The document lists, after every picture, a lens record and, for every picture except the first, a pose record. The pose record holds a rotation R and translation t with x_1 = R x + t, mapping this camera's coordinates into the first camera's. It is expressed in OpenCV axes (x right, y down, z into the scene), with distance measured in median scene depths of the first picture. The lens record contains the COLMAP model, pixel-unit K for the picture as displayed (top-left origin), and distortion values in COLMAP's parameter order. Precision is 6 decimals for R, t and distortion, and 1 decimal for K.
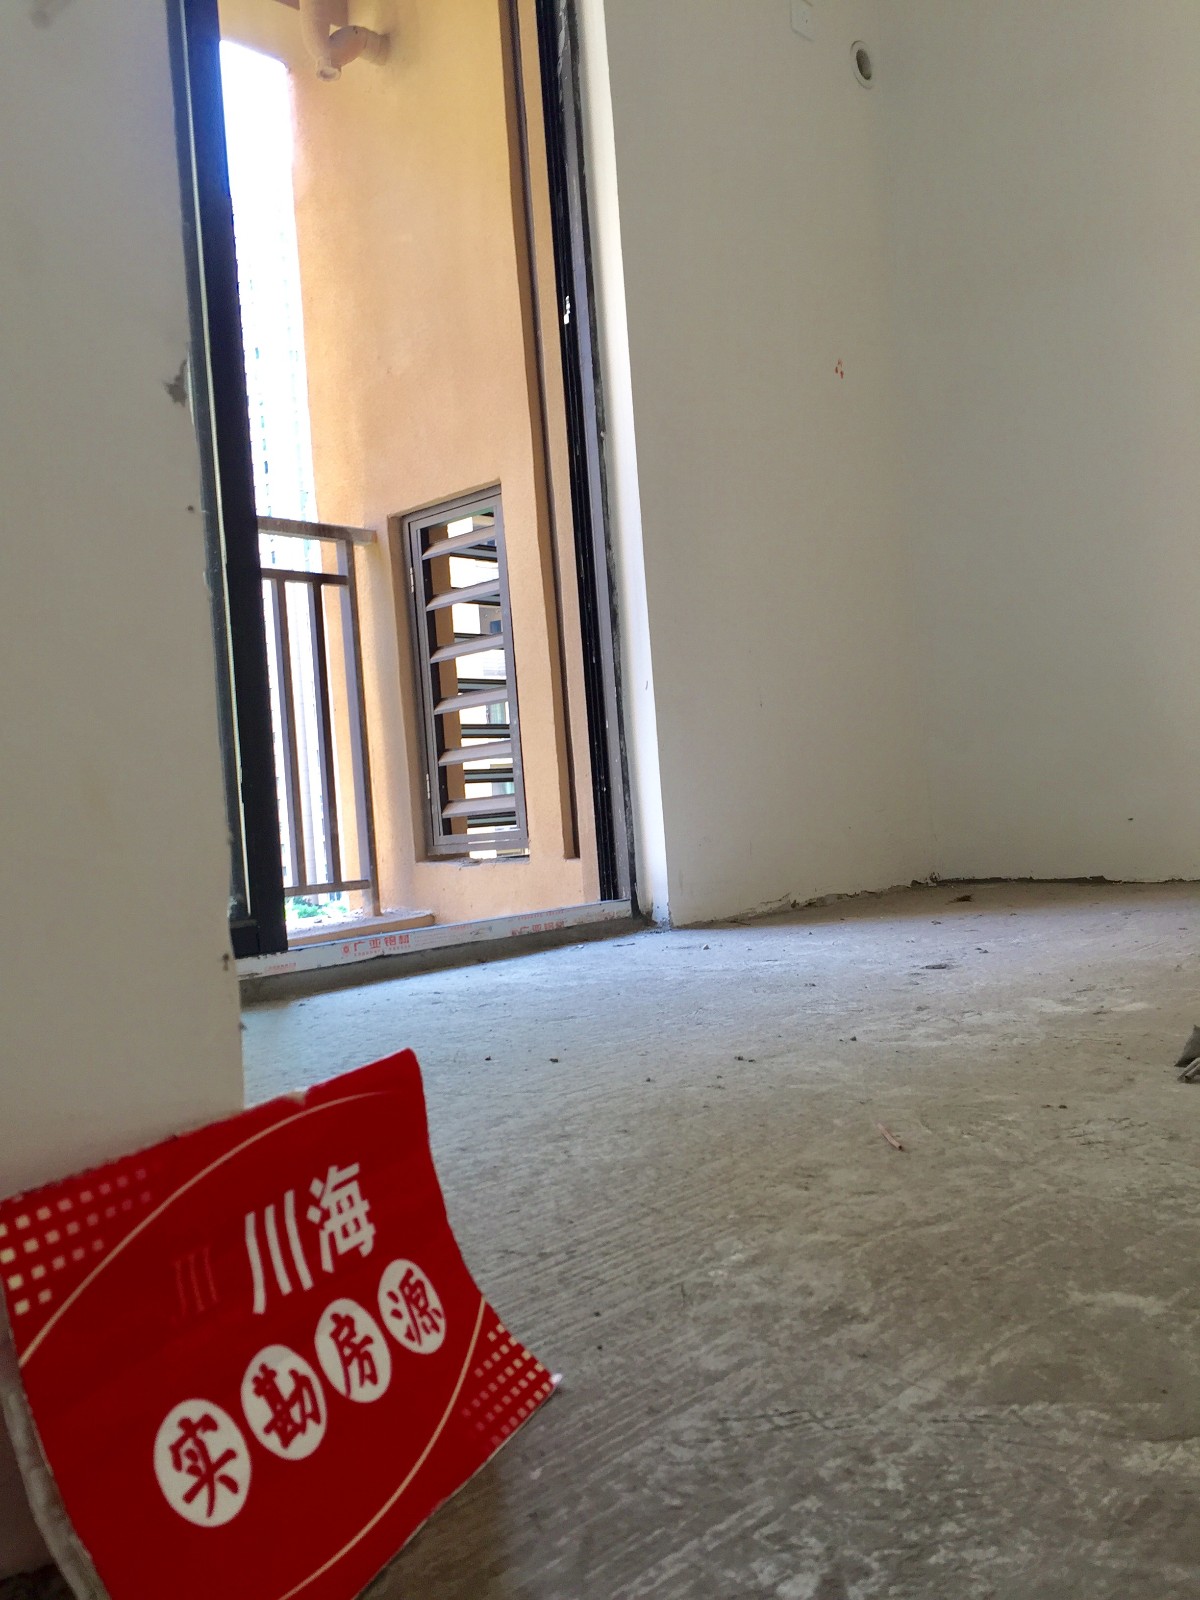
lens RADIAL K [[1370.9, 0, 600.0], [0, 1370.9, 800.0], [0, 0, 1]] dist [0.088023, -0.125171]
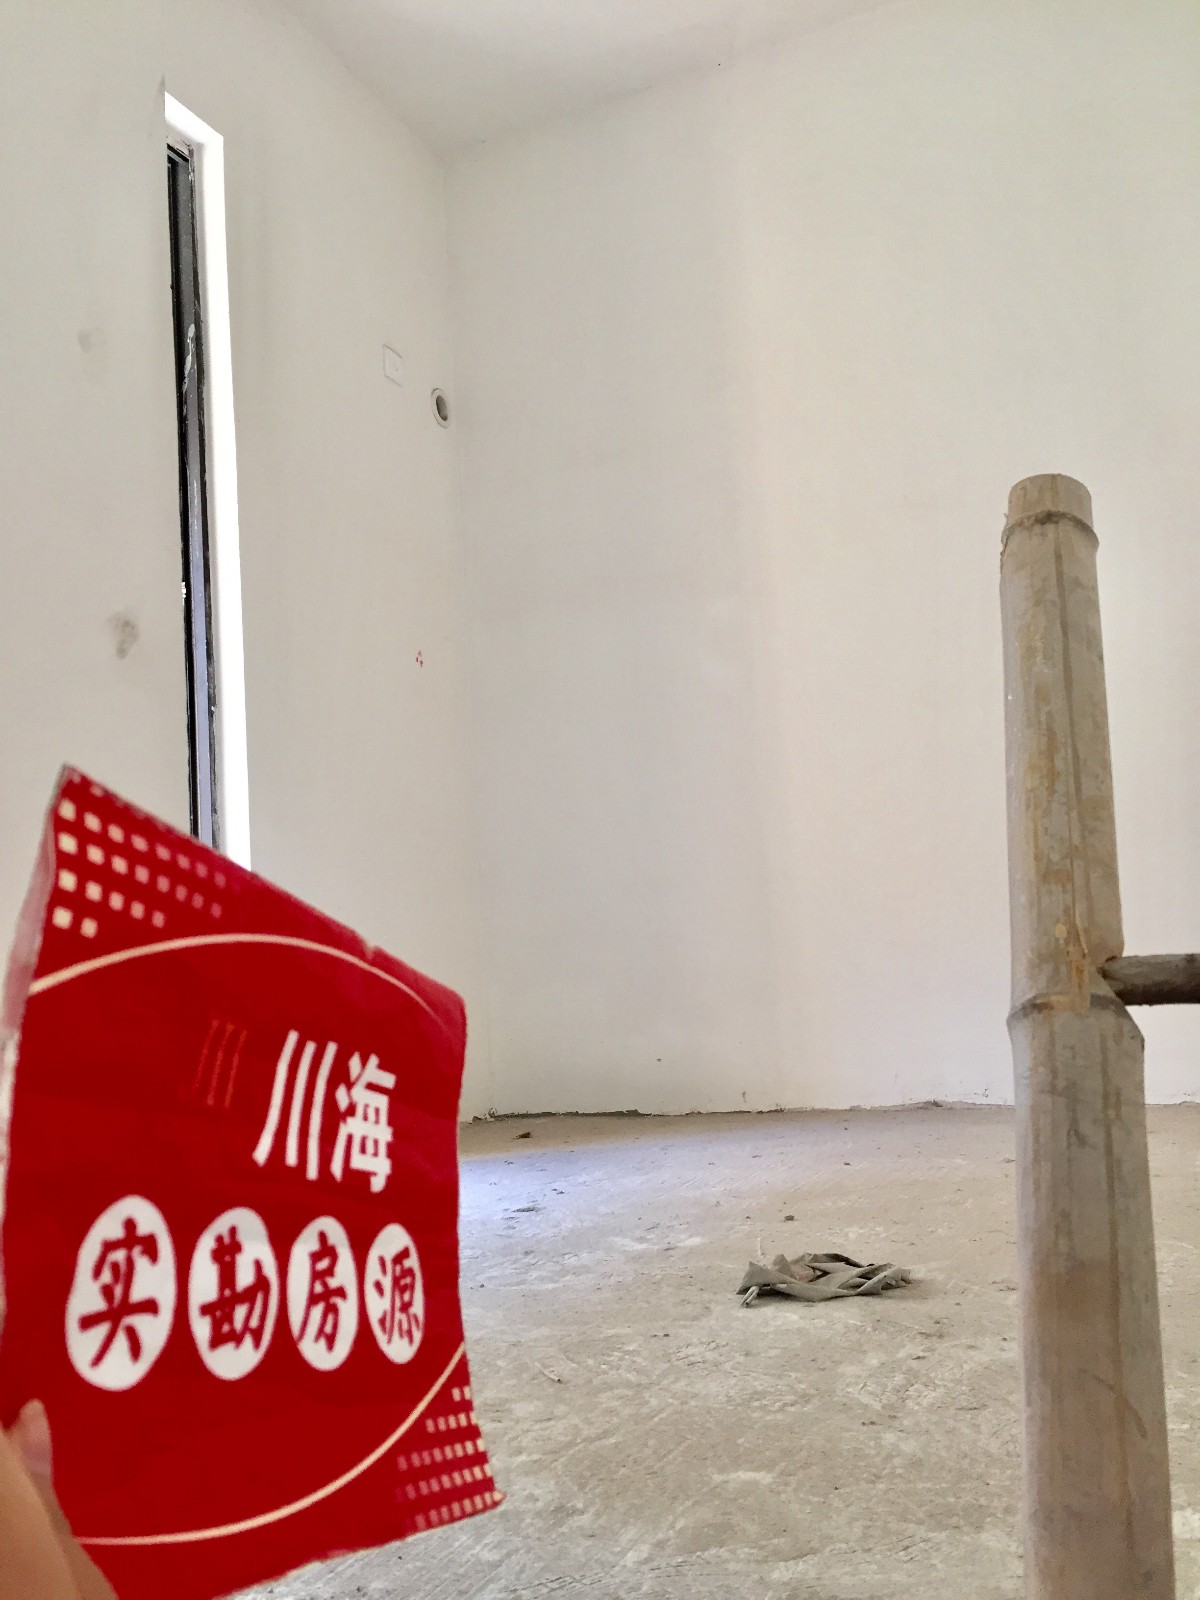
lens RADIAL K [[1370.9, 0, 600.0], [0, 1370.9, 800.0], [0, 0, 1]] dist [0.088023, -0.125171]
pose [[0.940271, 0.052825, 0.336305, -0.249156], [-0.001650, 0.988583, -0.150669, -0.105851], [-0.340424, 0.141115, 0.929623, -0.348052]]
